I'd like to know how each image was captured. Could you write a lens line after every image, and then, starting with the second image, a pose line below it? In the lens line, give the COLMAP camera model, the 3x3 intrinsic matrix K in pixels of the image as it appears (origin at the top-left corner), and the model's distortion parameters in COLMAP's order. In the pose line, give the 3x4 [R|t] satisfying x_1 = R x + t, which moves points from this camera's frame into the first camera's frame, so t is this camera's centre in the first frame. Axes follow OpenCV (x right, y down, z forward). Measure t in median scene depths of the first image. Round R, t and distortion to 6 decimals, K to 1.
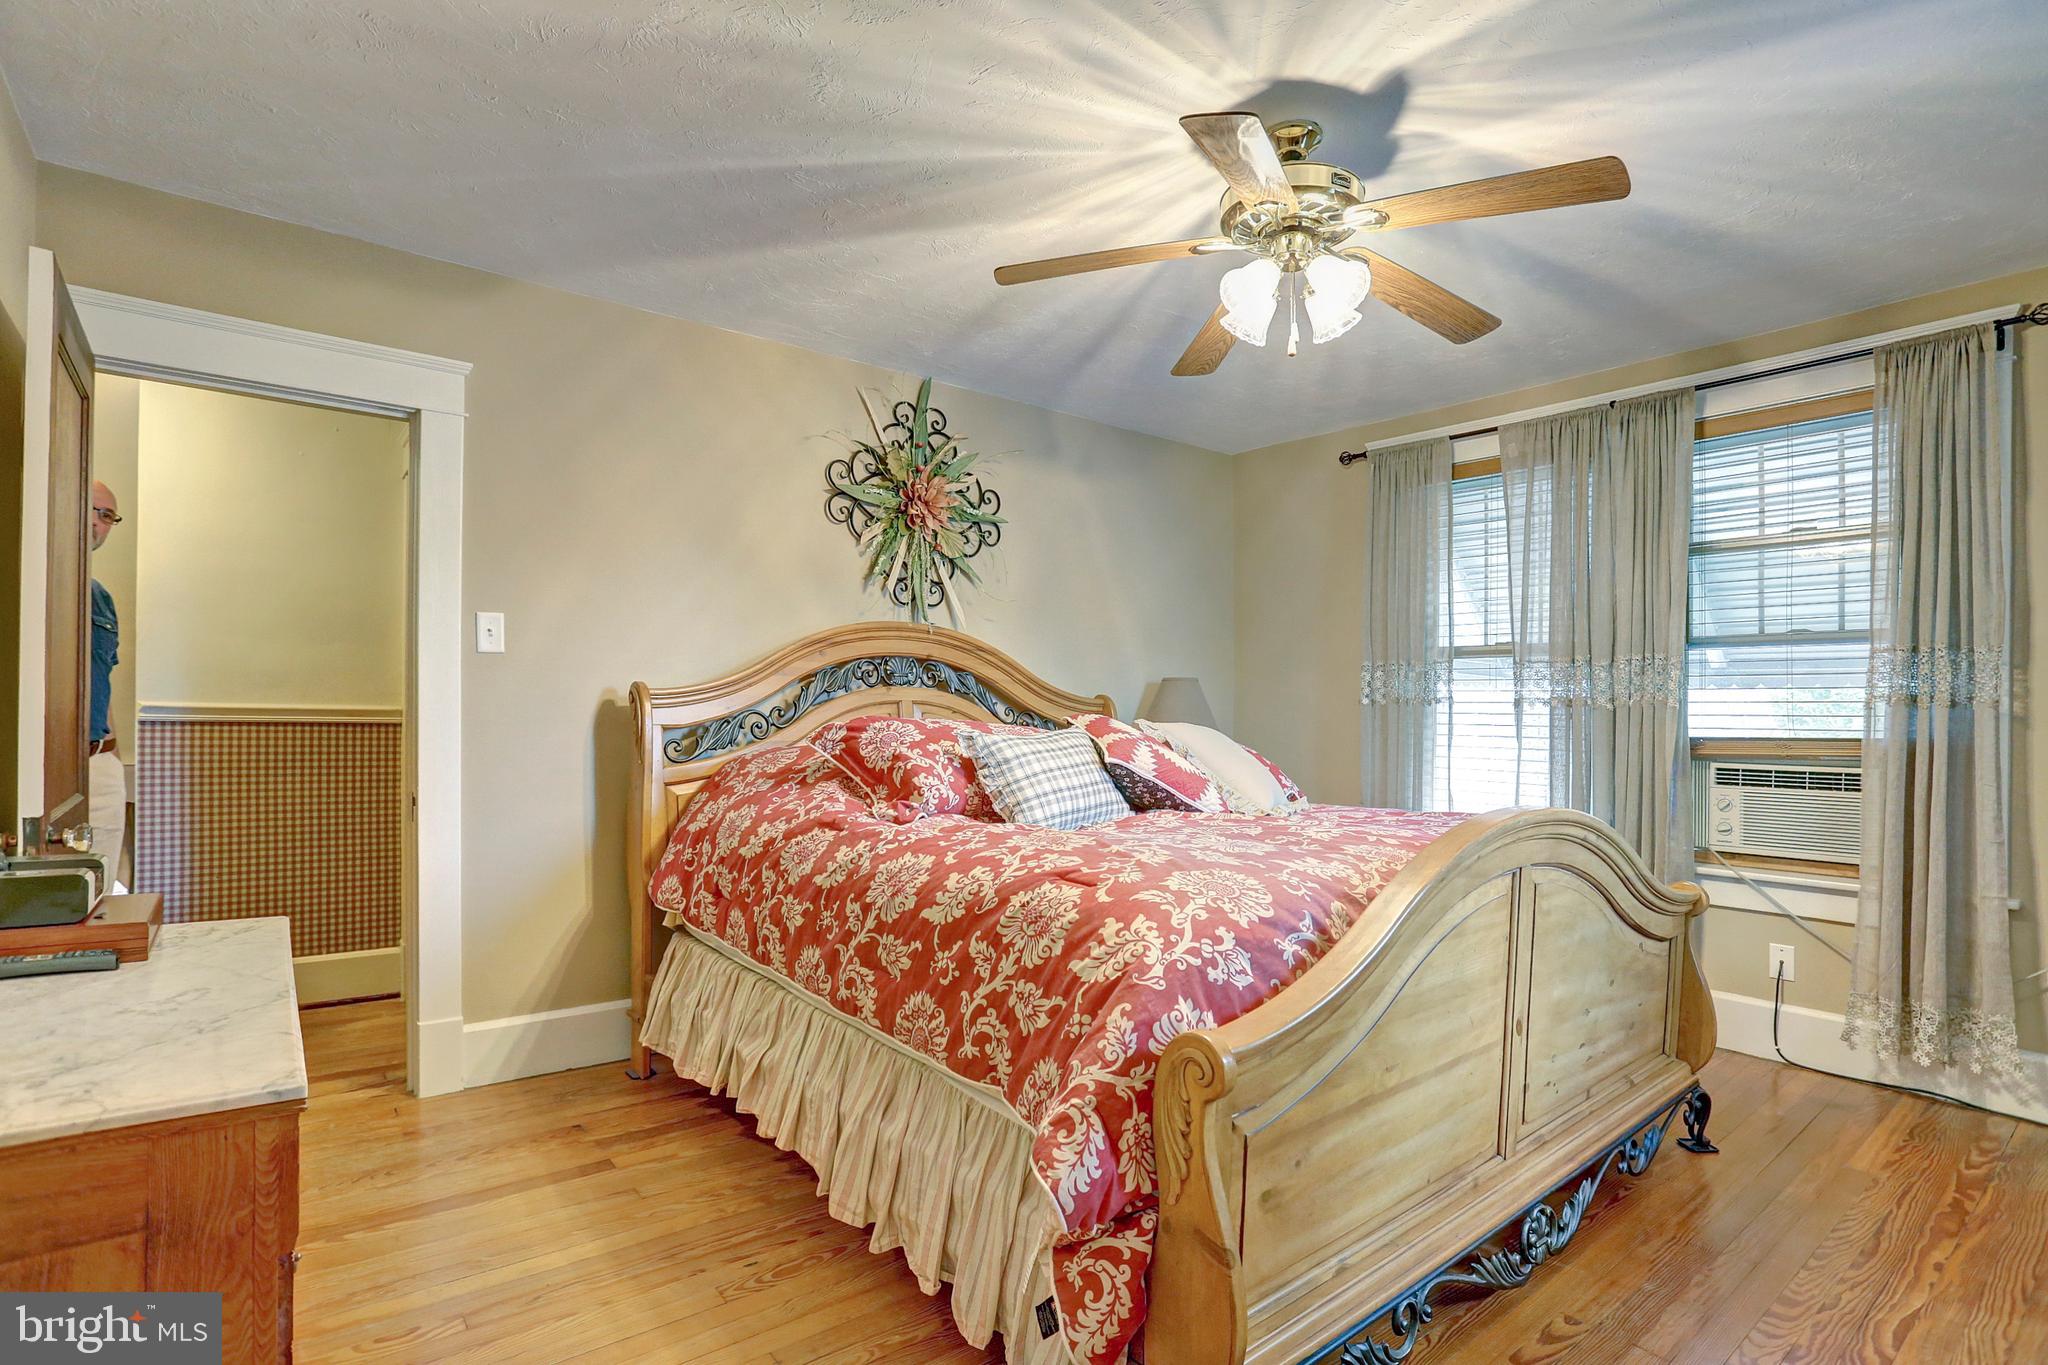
lens RADIAL K [[997.4, 0, 1017.2], [0, 997.4, 690.9], [0, 0, 1]] dist [-0.065471, 0.028304]
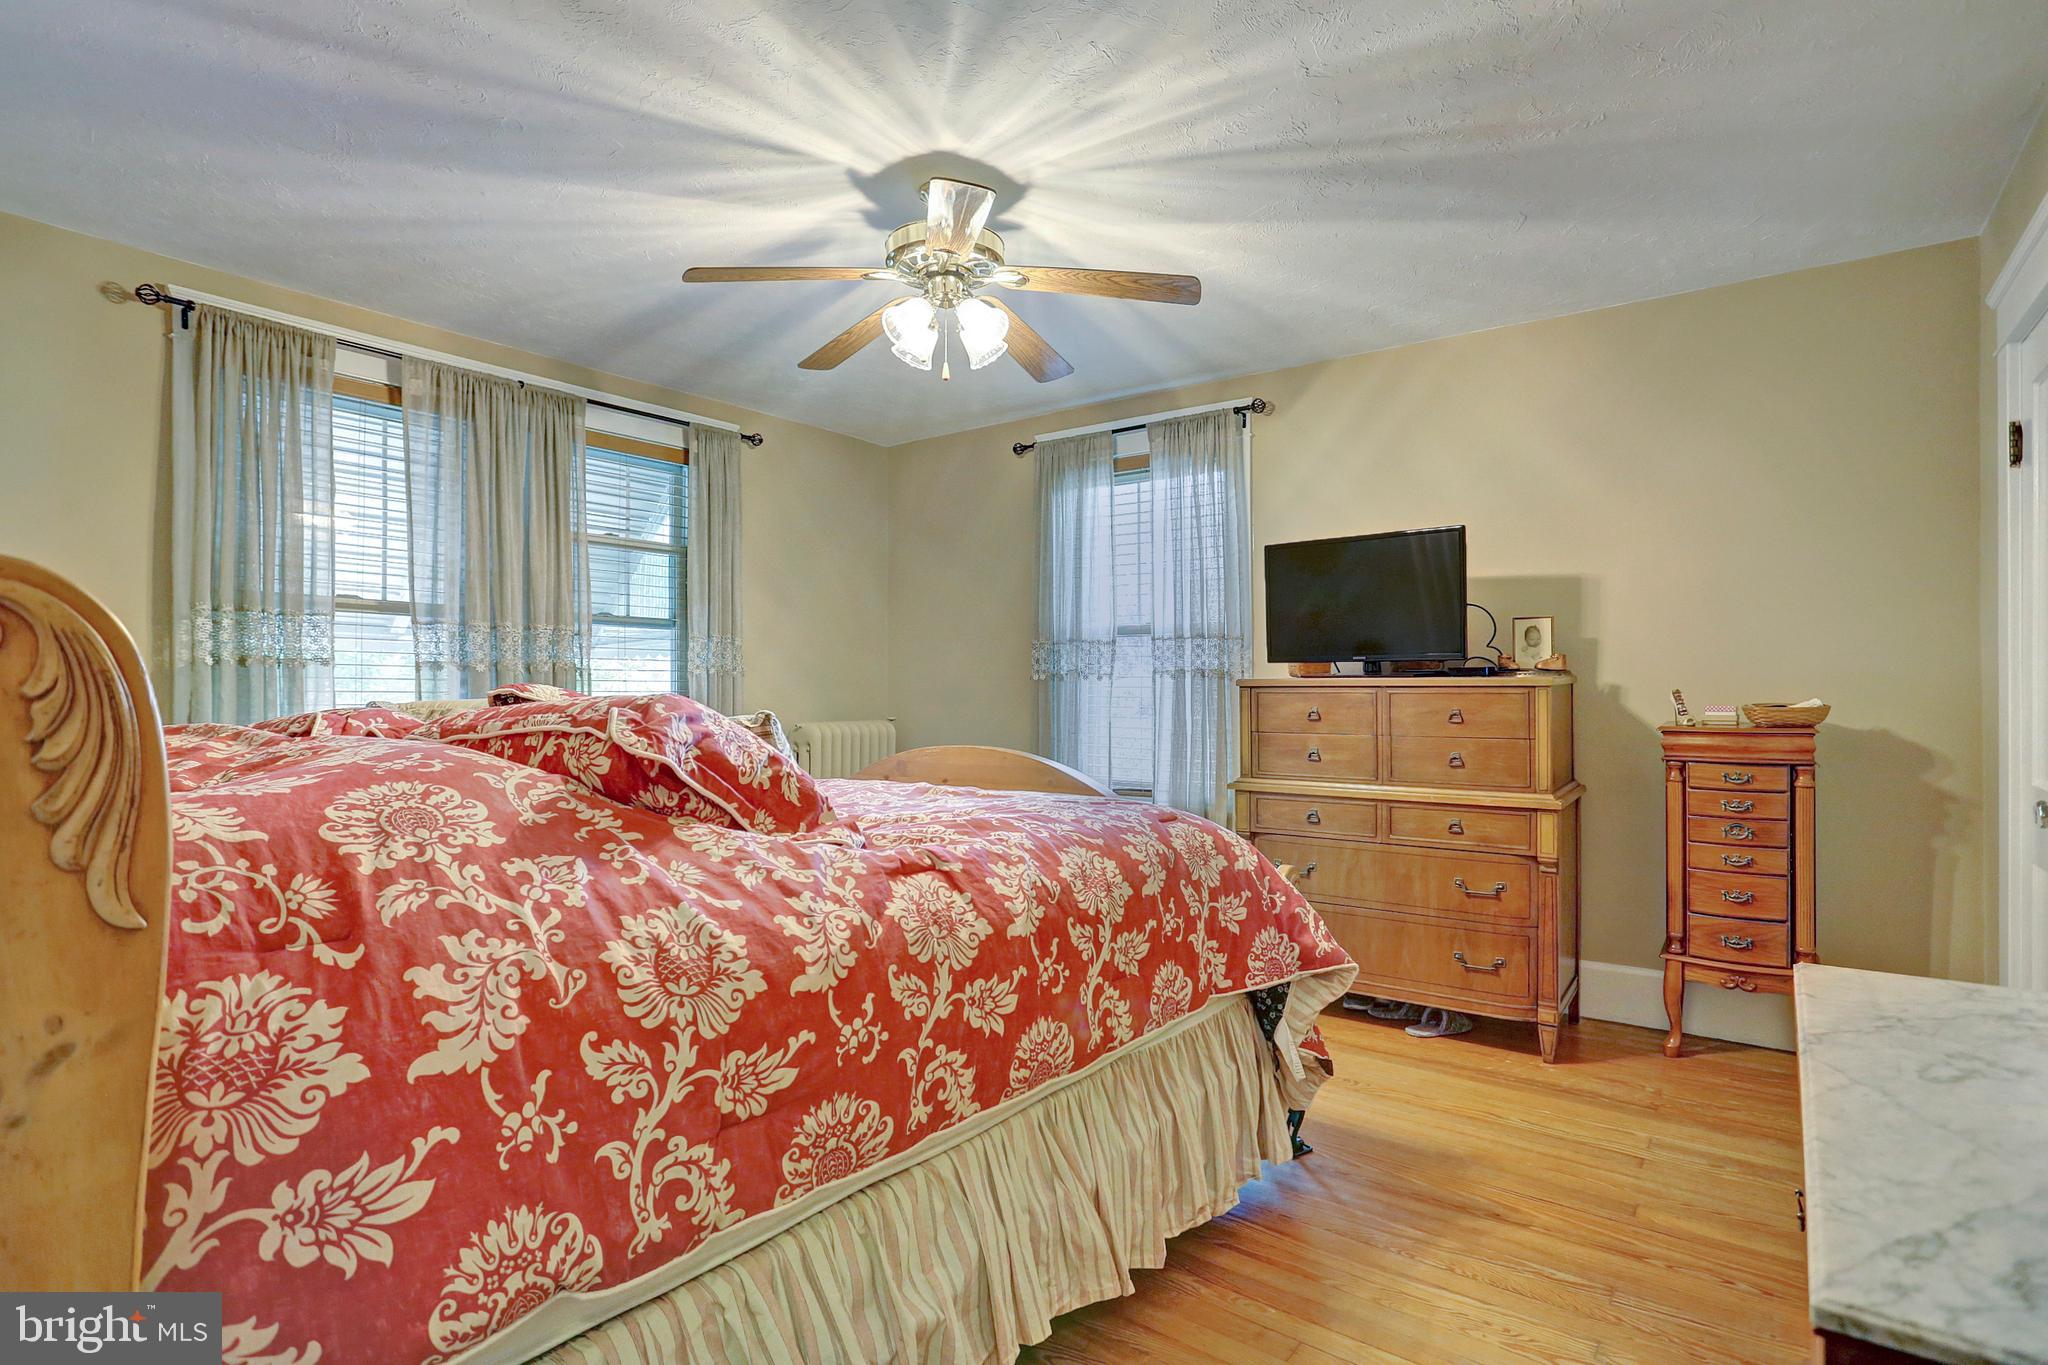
lens RADIAL K [[996.9, 0, 1026.3], [0, 996.9, 638.5], [0, 0, 1]] dist [-0.060683, 0.027783]
pose [[-0.199453, 0.035286, 0.979272, -0.673728], [-0.030525, 0.998643, -0.042201, 0.010135], [-0.979432, -0.038309, -0.198105, 0.856310]]
